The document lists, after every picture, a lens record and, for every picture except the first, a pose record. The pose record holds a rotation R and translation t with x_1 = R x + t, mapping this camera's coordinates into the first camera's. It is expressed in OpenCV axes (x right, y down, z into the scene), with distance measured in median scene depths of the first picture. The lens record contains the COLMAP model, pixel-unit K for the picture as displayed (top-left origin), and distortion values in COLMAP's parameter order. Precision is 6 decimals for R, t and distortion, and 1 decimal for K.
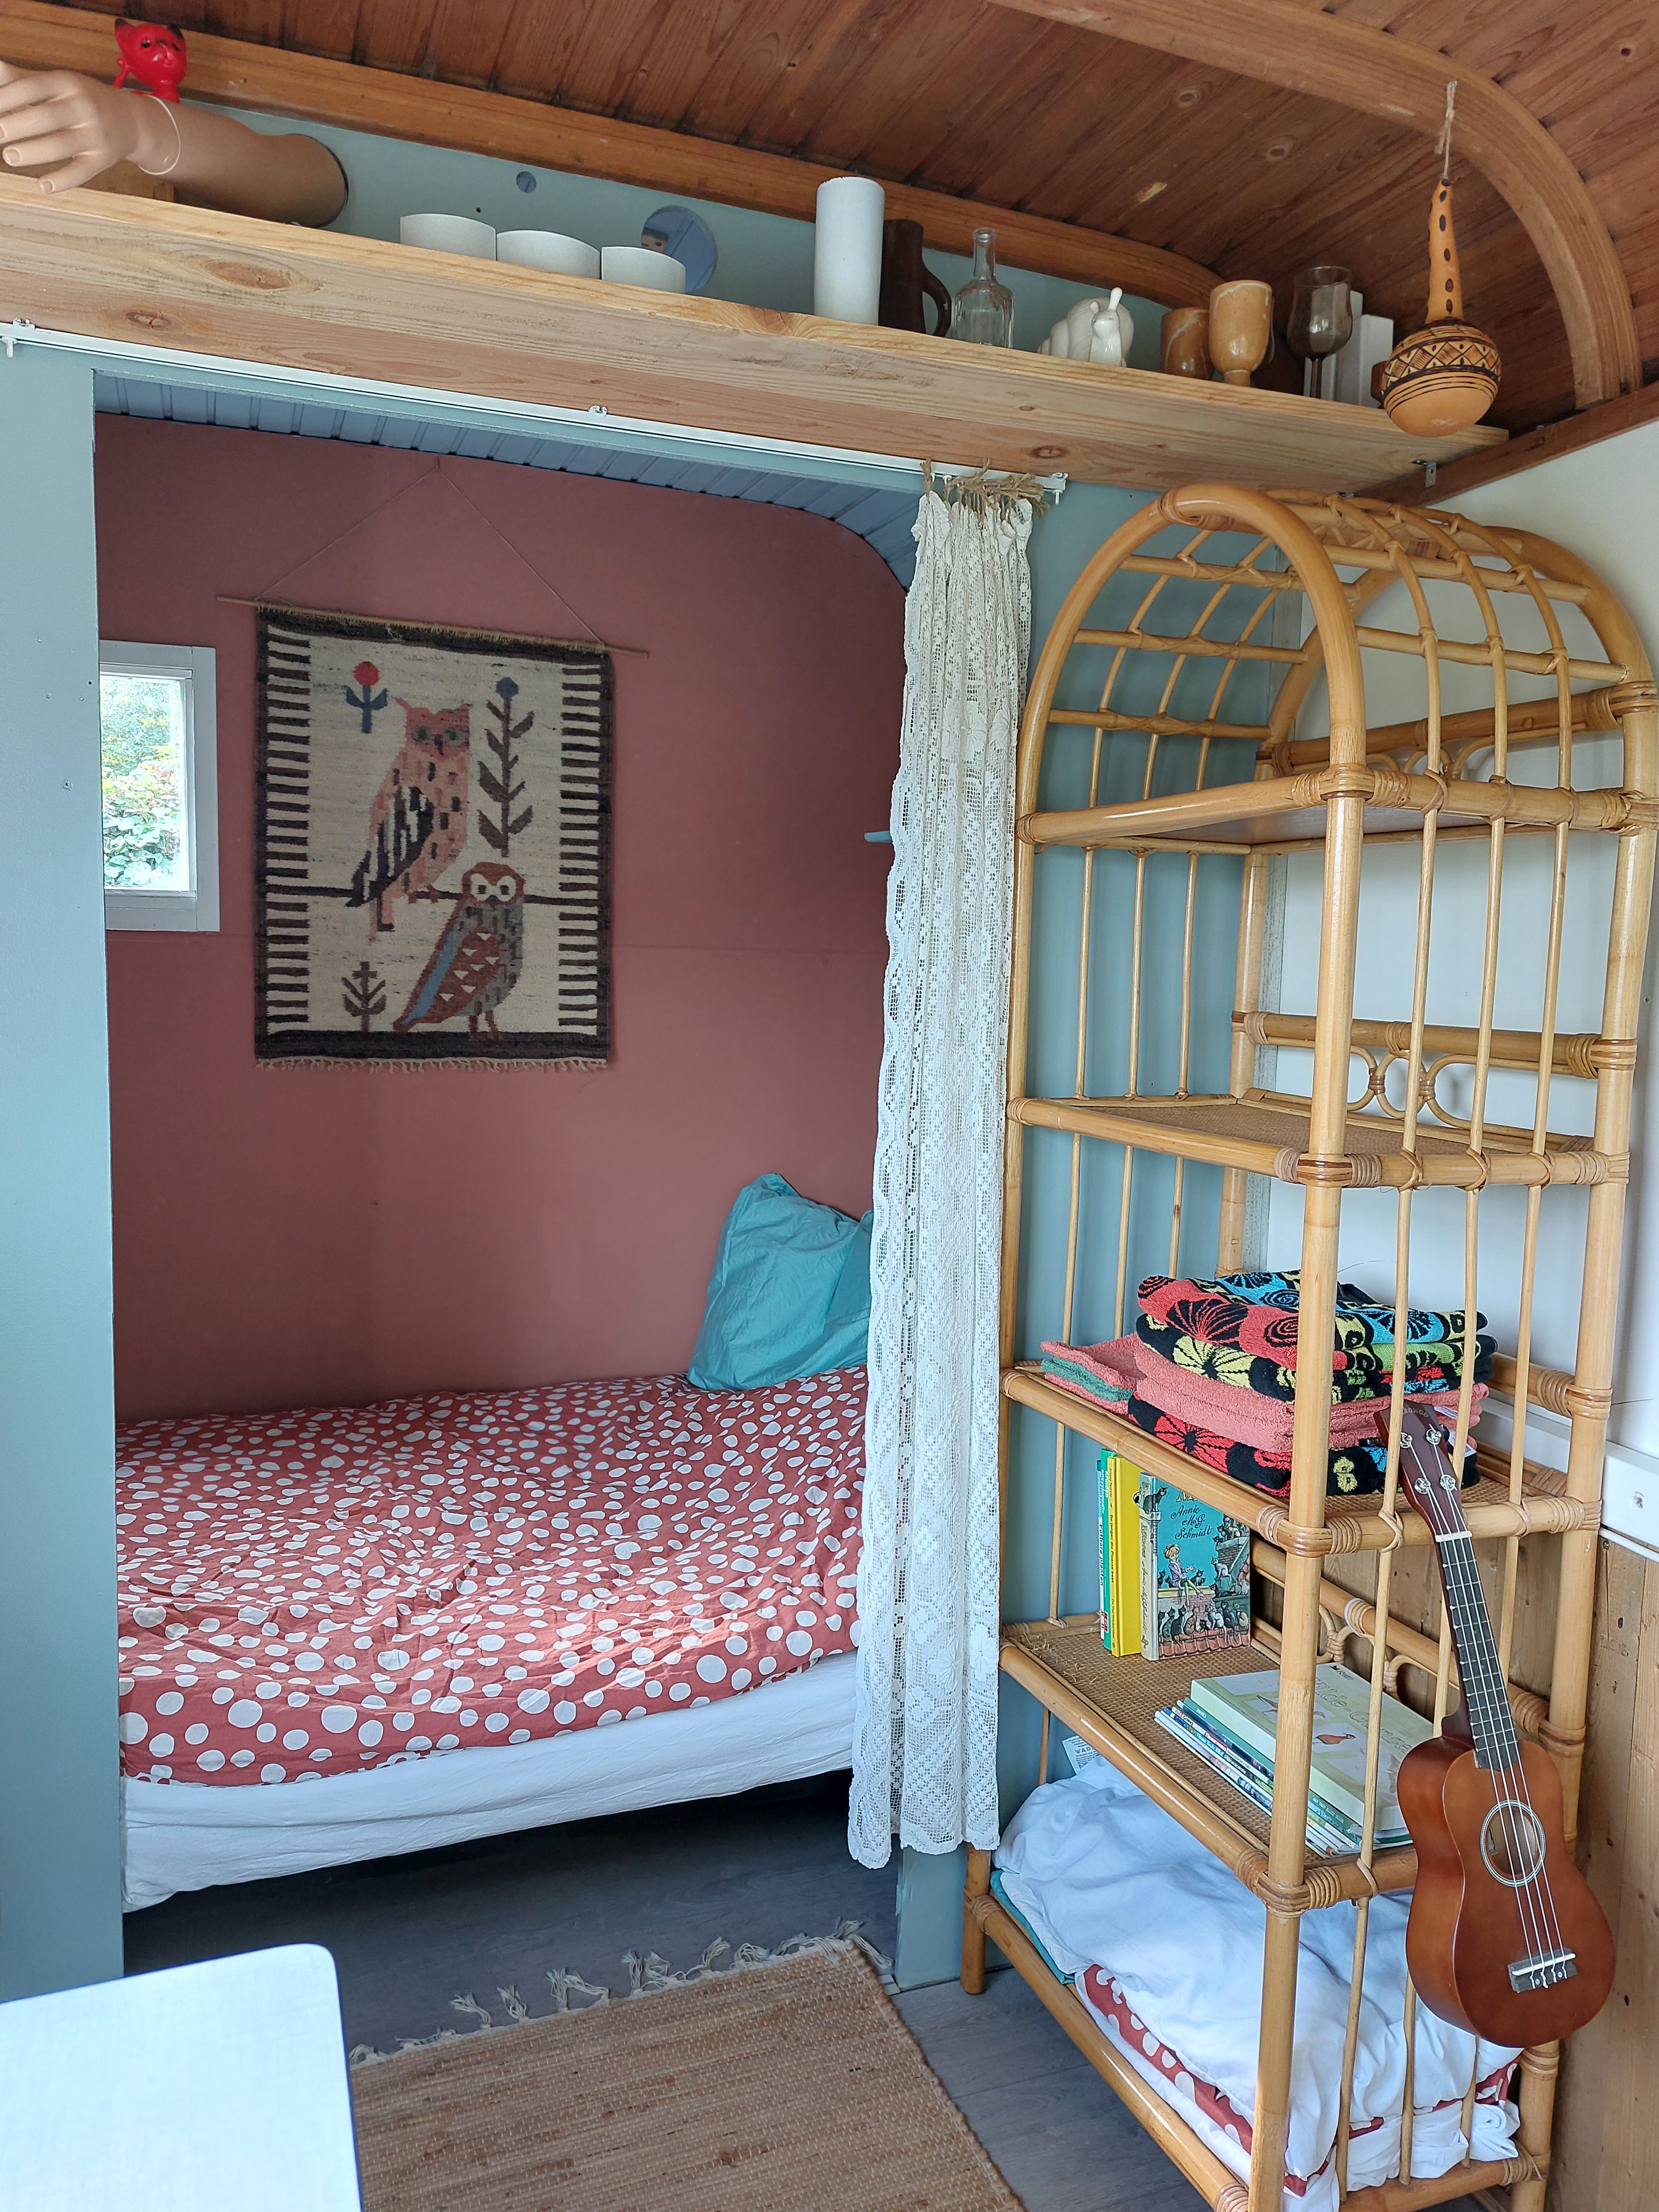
lens RADIAL K [[1594.0, 0, 838.1], [0, 1594.0, 1105.8], [0, 0, 1]] dist [0.074427, -0.085498]
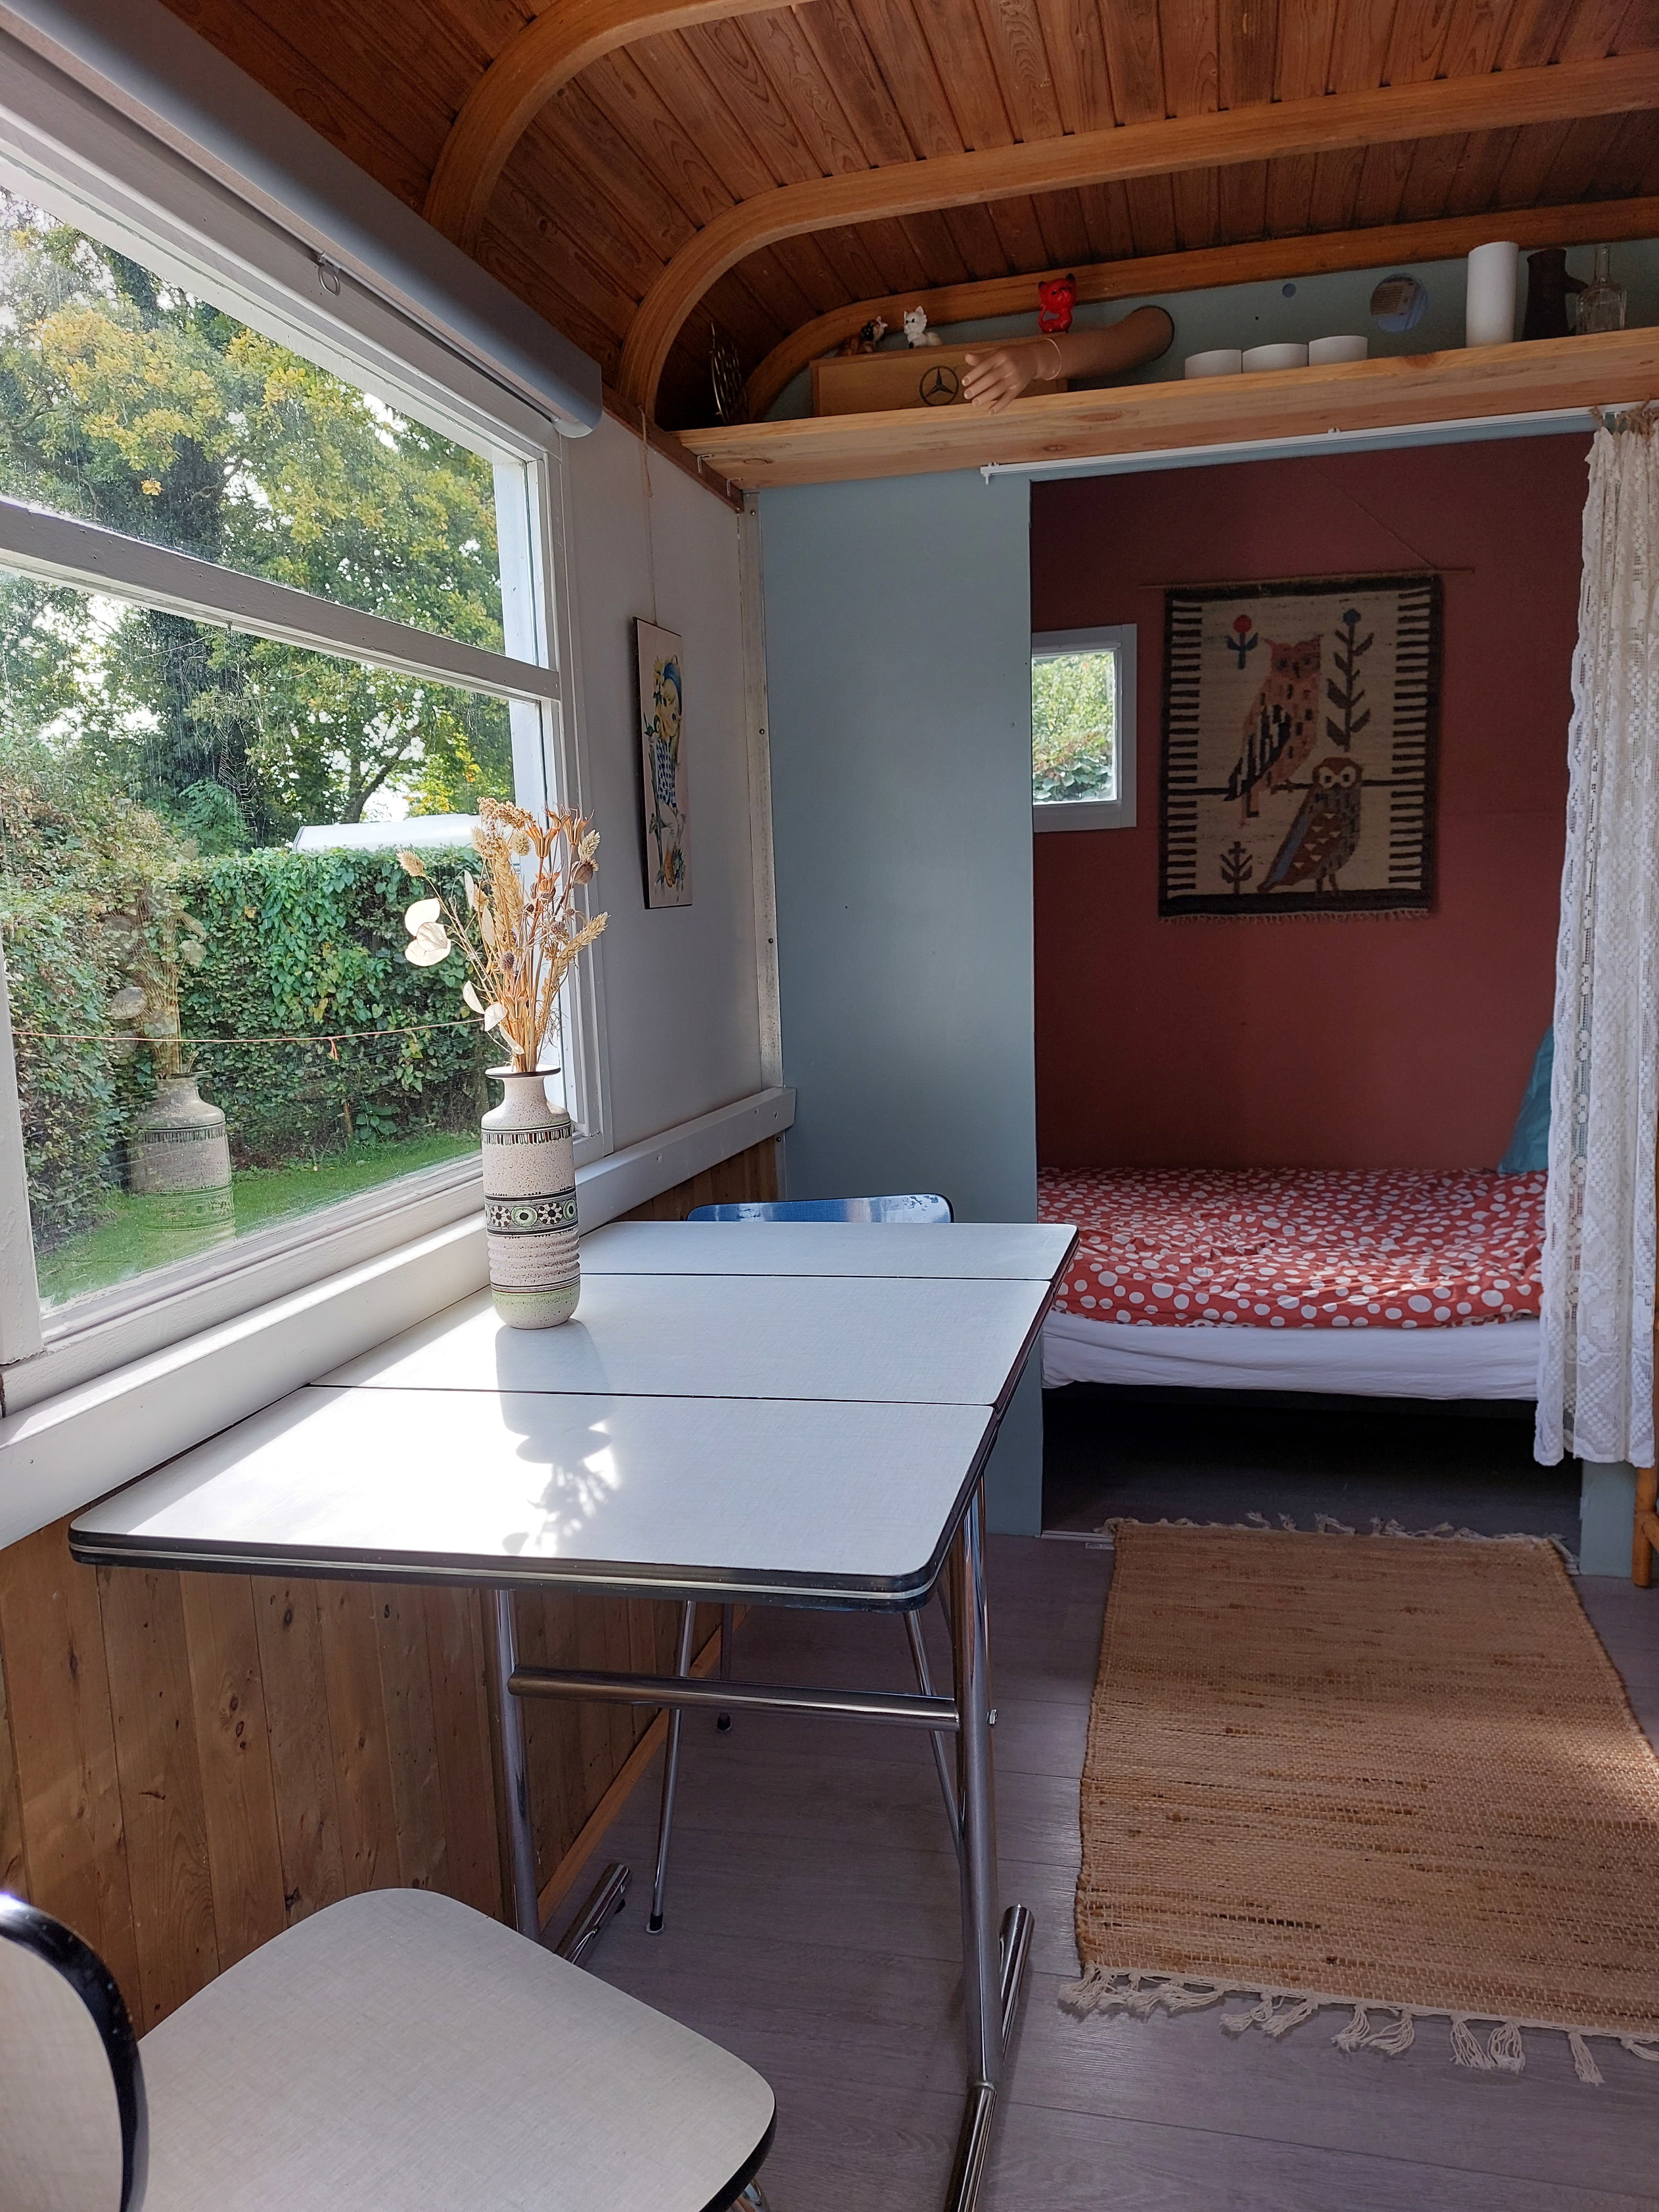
lens RADIAL K [[1594.0, 0, 838.1], [0, 1594.0, 1105.8], [0, 0, 1]] dist [0.074427, -0.085498]
pose [[0.822364, 0.025437, -0.568392, 0.203472], [-0.005106, 0.999290, 0.037333, 0.084764], [0.568938, -0.027799, 0.821910, -0.306288]]
